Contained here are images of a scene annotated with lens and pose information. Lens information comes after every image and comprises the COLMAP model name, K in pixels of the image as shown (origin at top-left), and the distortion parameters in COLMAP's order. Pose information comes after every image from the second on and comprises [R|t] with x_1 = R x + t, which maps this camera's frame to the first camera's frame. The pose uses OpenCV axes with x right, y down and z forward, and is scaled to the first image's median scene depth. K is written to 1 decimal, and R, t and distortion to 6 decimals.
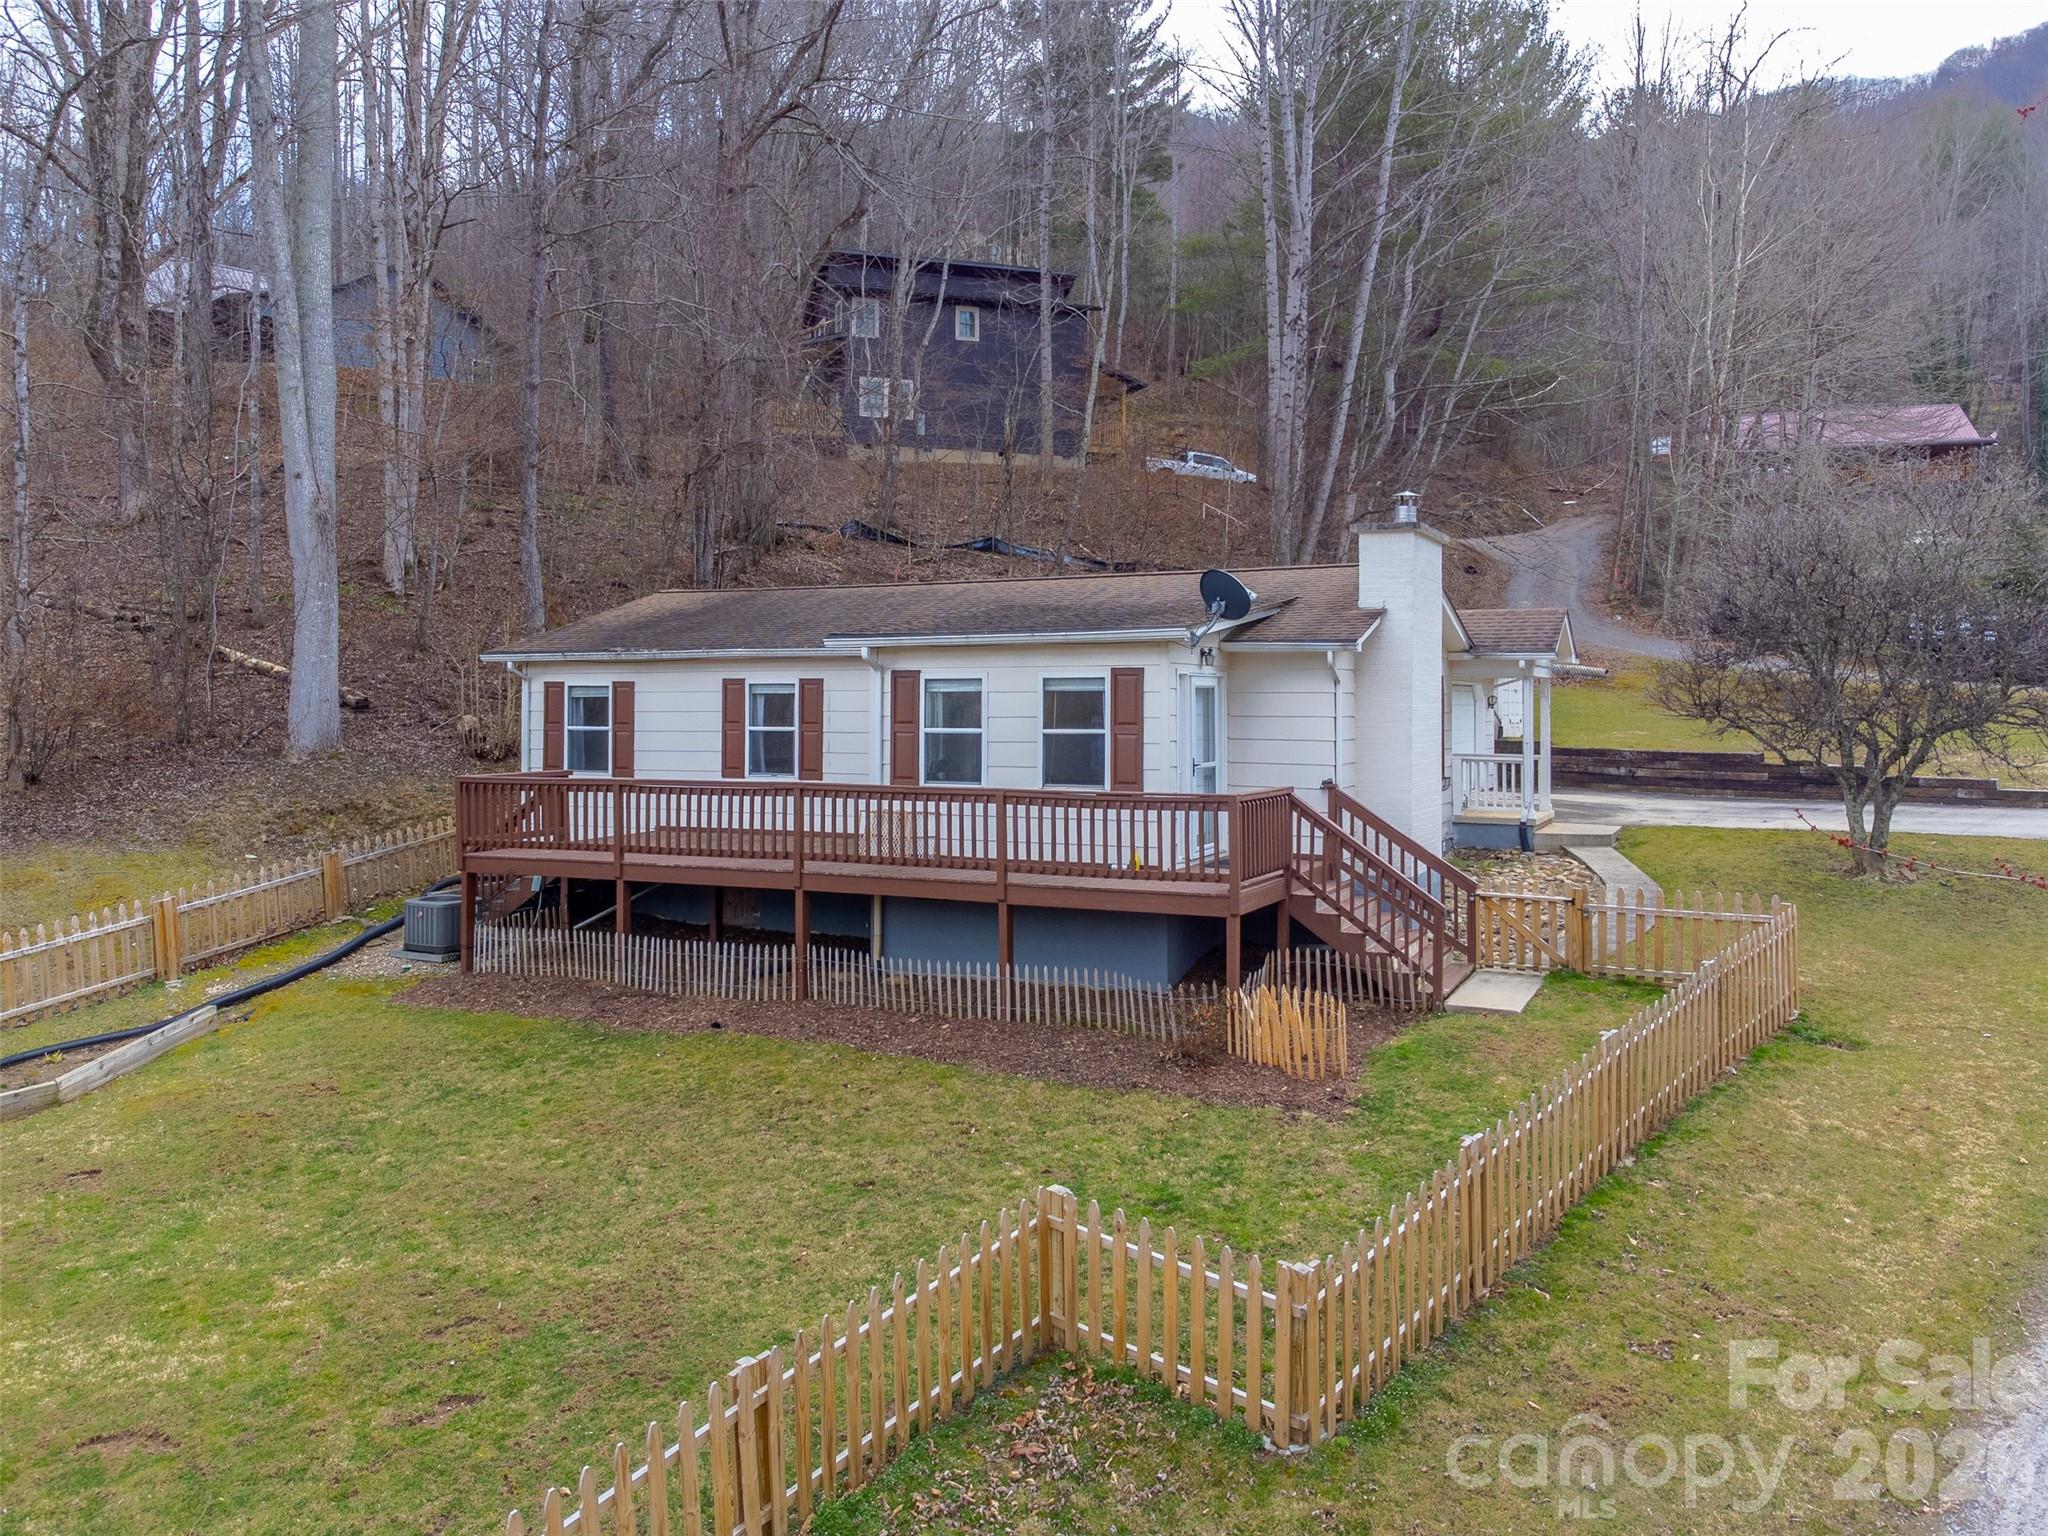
lens RADIAL K [[1476.7, 0, 1021.4], [0, 1476.7, 697.7], [0, 0, 1]] dist [0.023755, -0.002756]
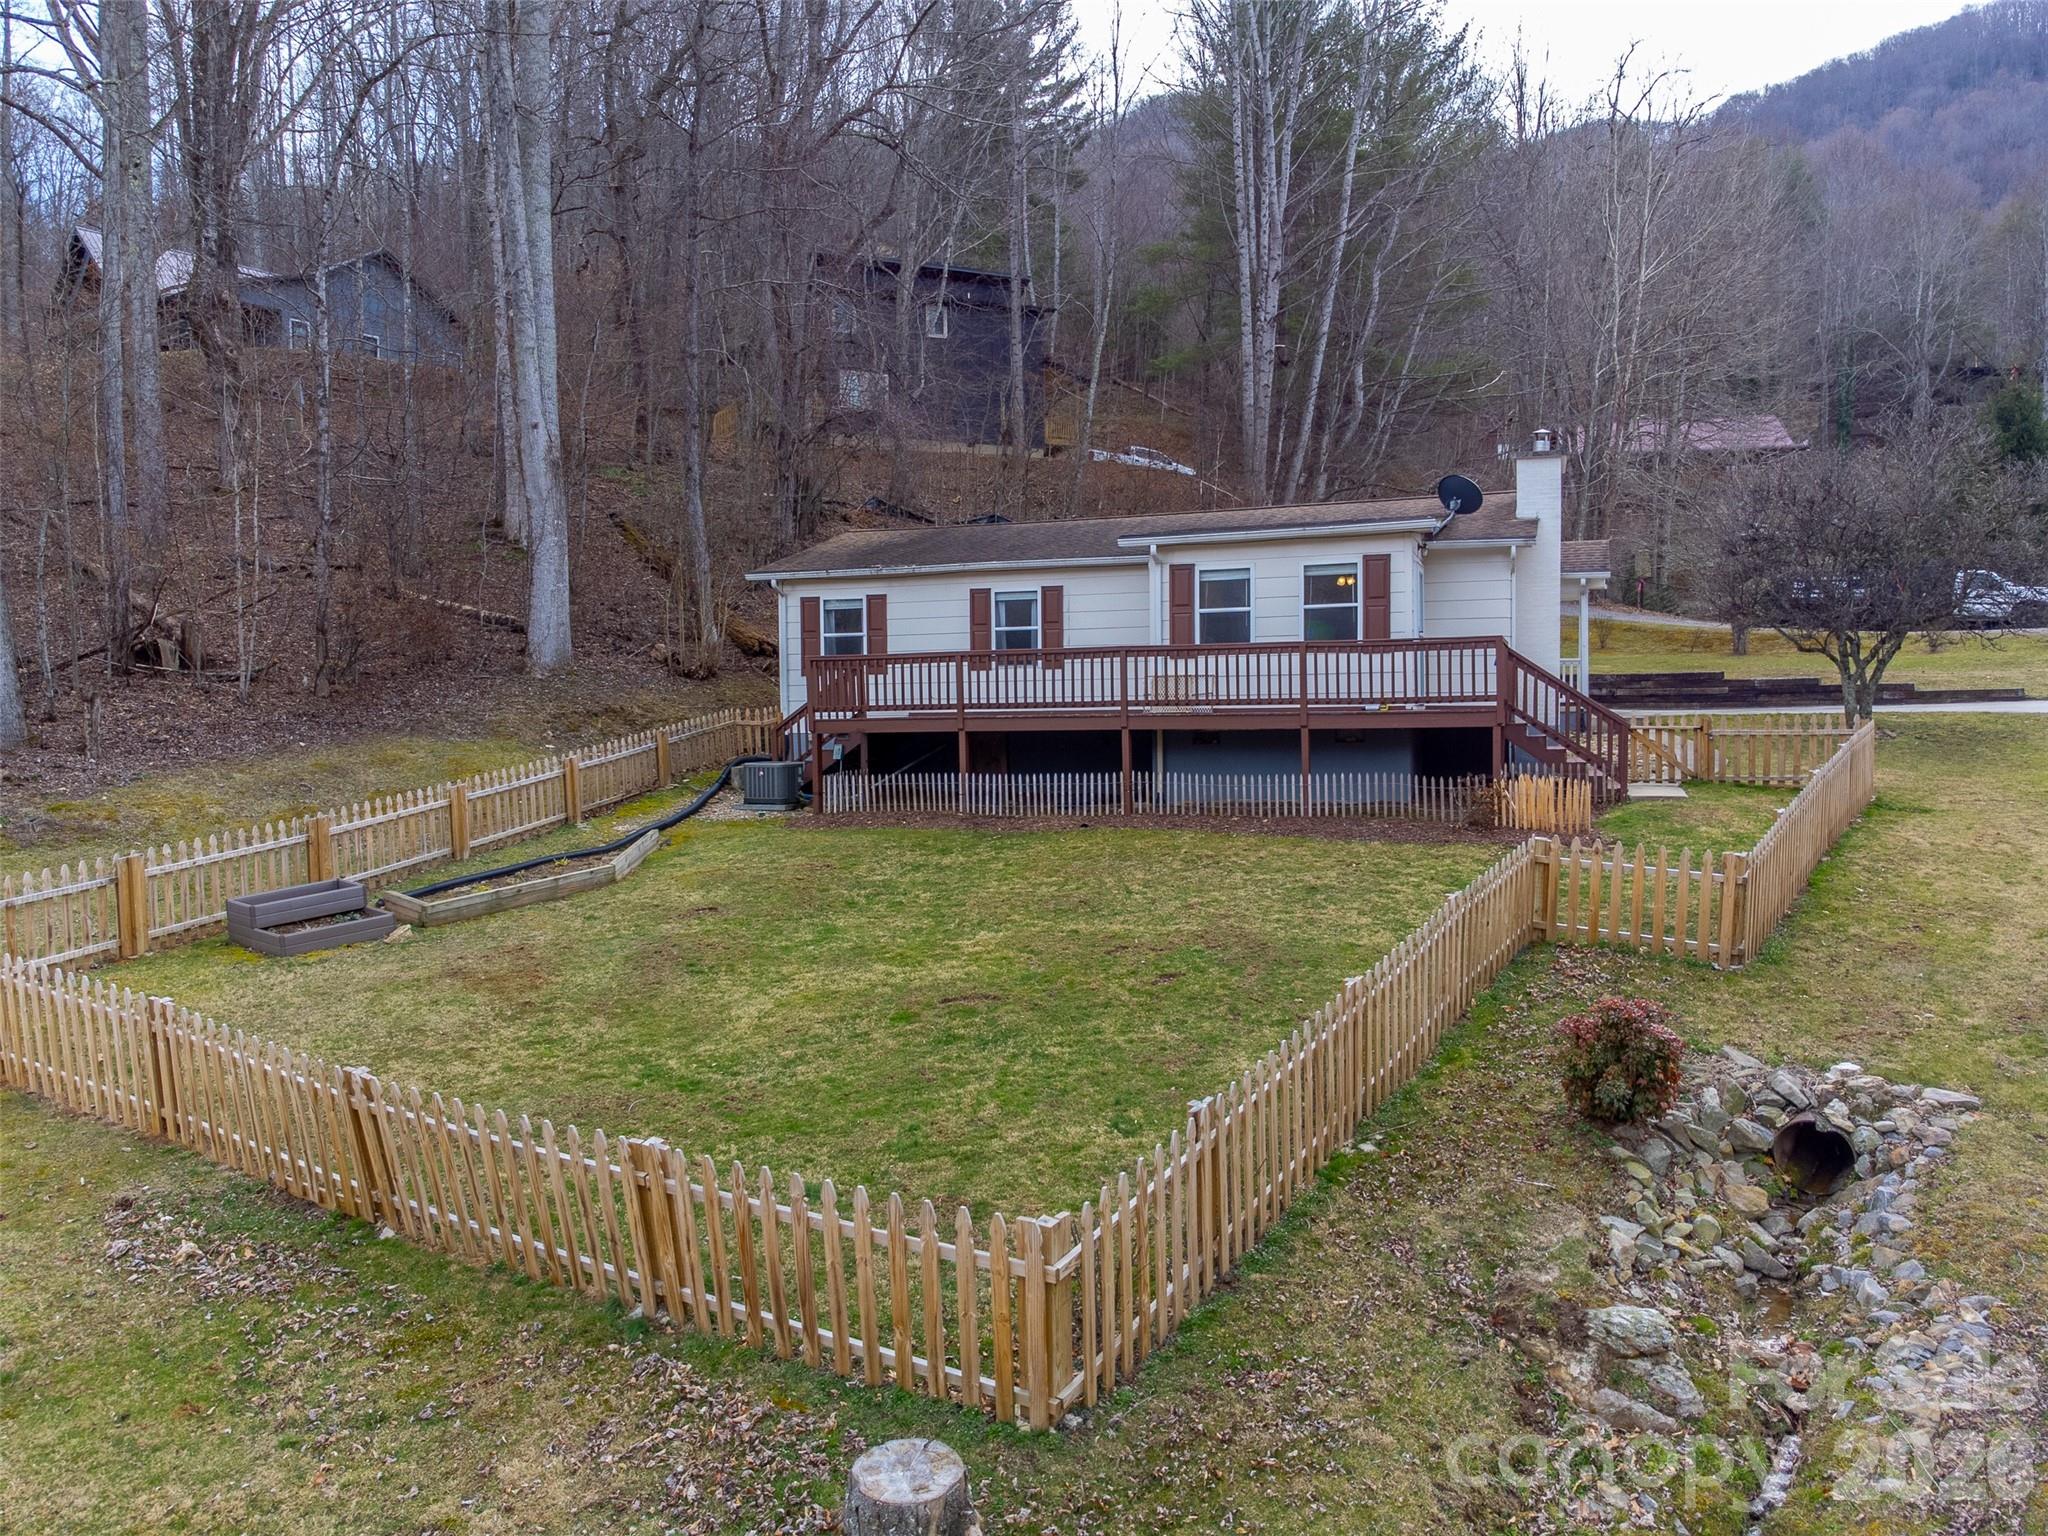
lens RADIAL K [[1416.1, 0, 1024.0], [0, 1416.1, 768.0], [0, 0, 1]] dist [0.021293, -0.000422]
pose [[0.995154, -0.014792, 0.097210, -0.282094], [0.010250, 0.998840, 0.047053, 0.082344], [-0.097793, -0.045829, 0.994151, -0.171497]]
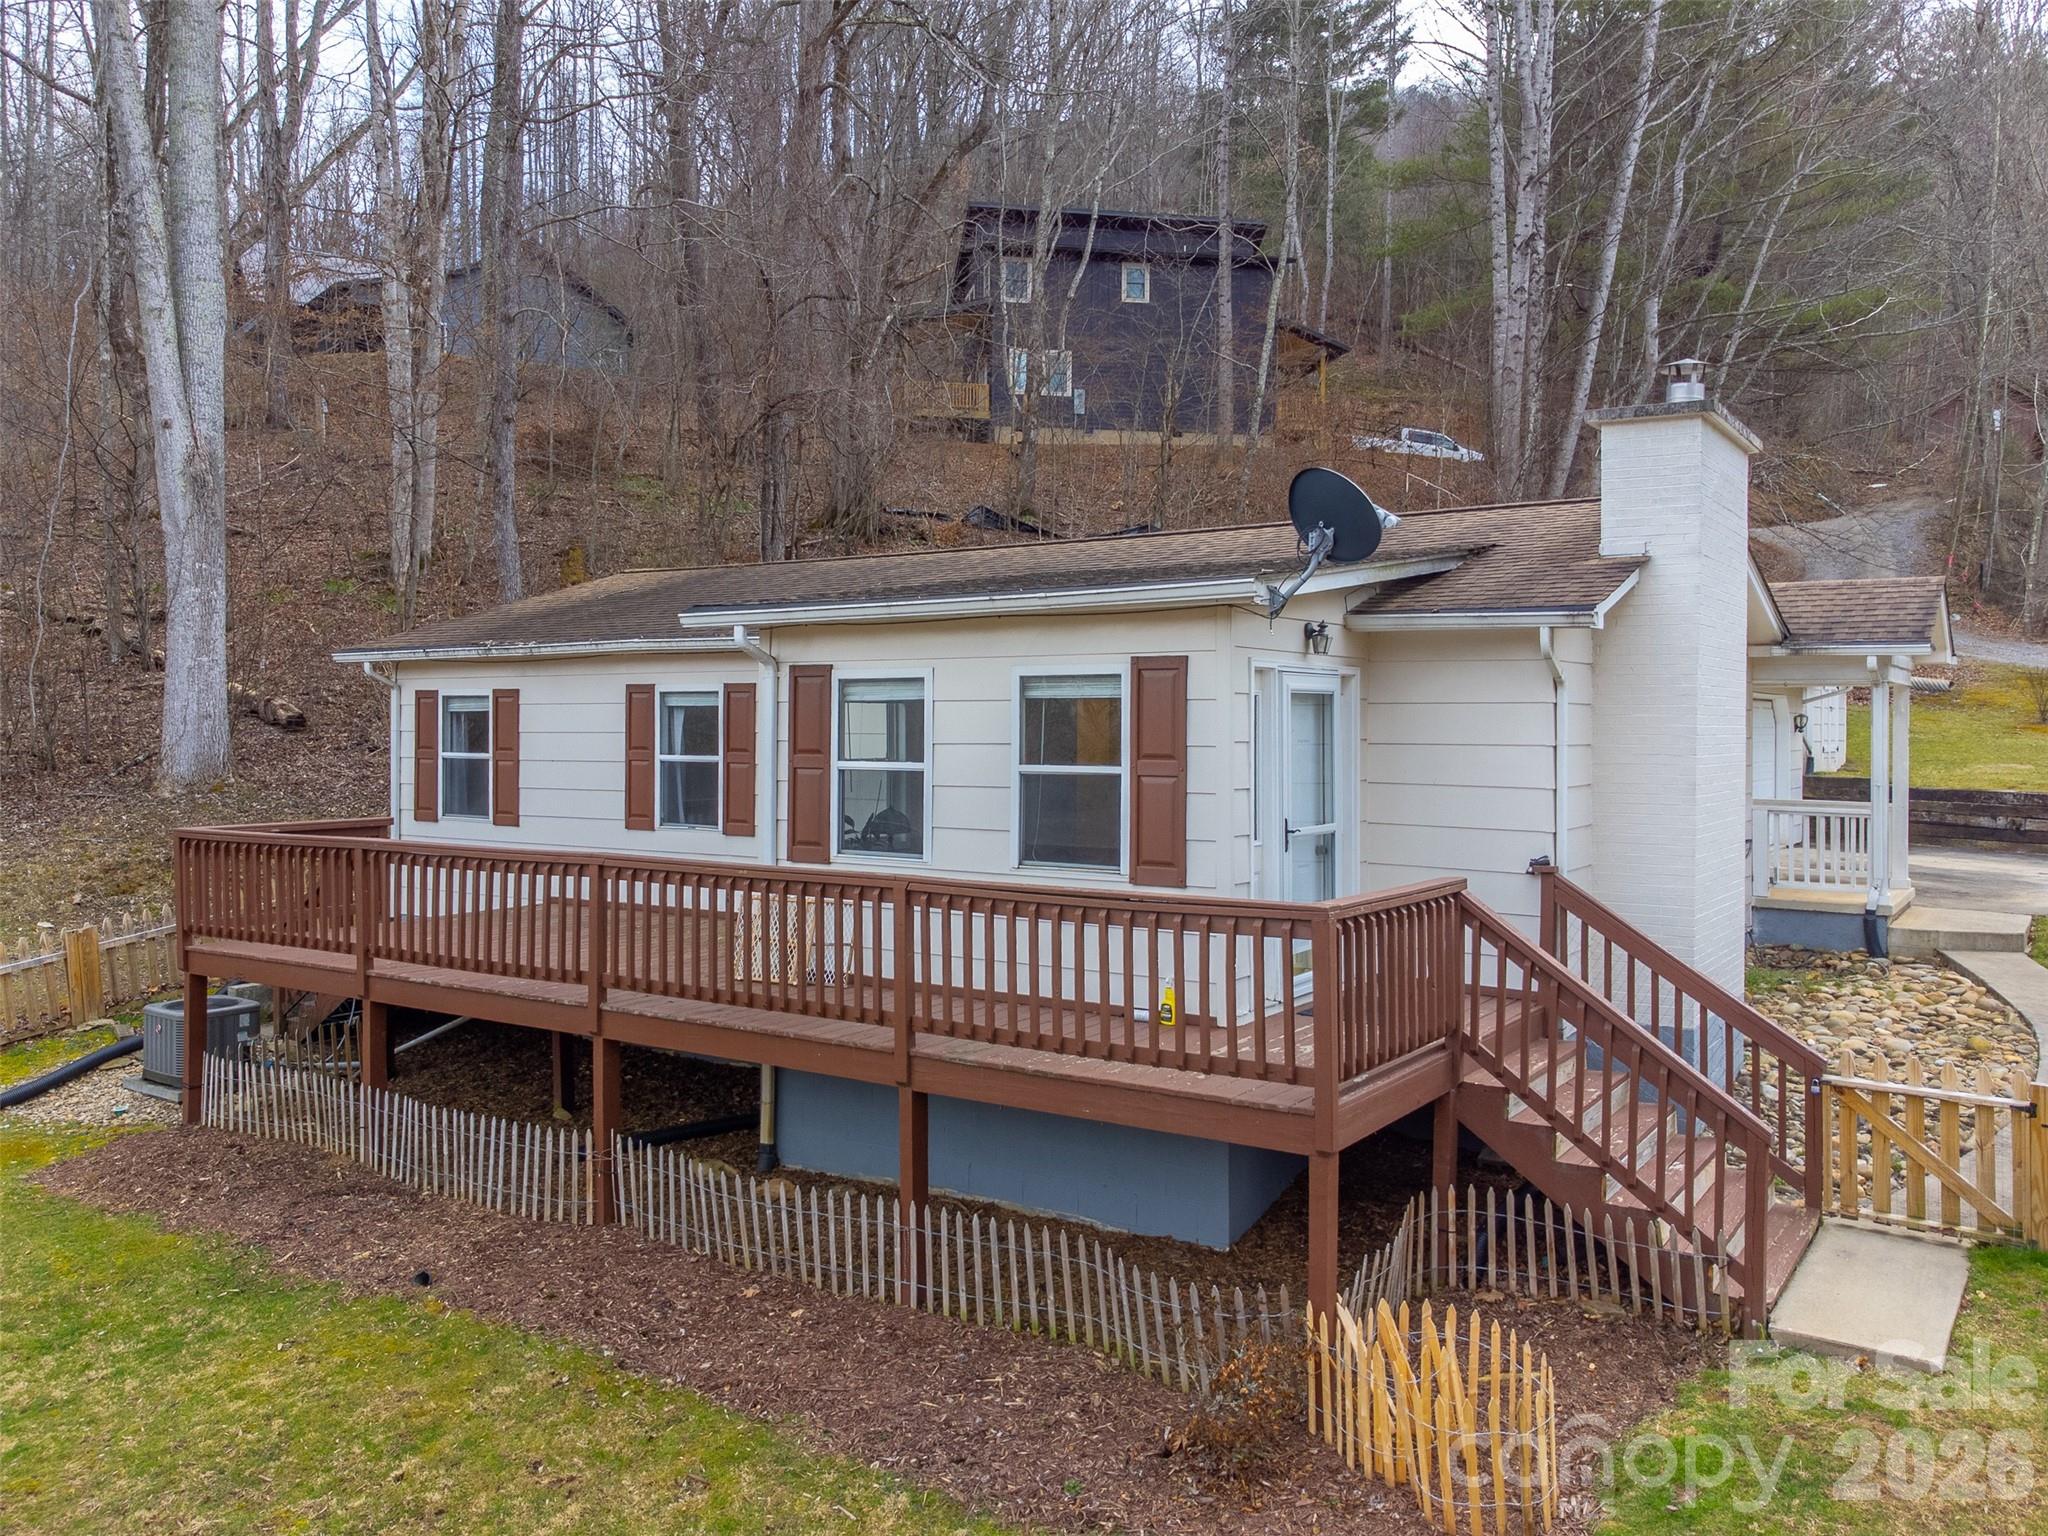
lens RADIAL K [[1558.5, 0, 1004.6], [0, 1558.5, 734.1], [0, 0, 1]] dist [0.000299, 0.009166]
pose [[0.989214, 0.003714, -0.146427, 0.078039], [-0.002305, 0.999949, 0.009789, 0.002668], [0.146456, -0.009346, 0.989173, 0.324598]]
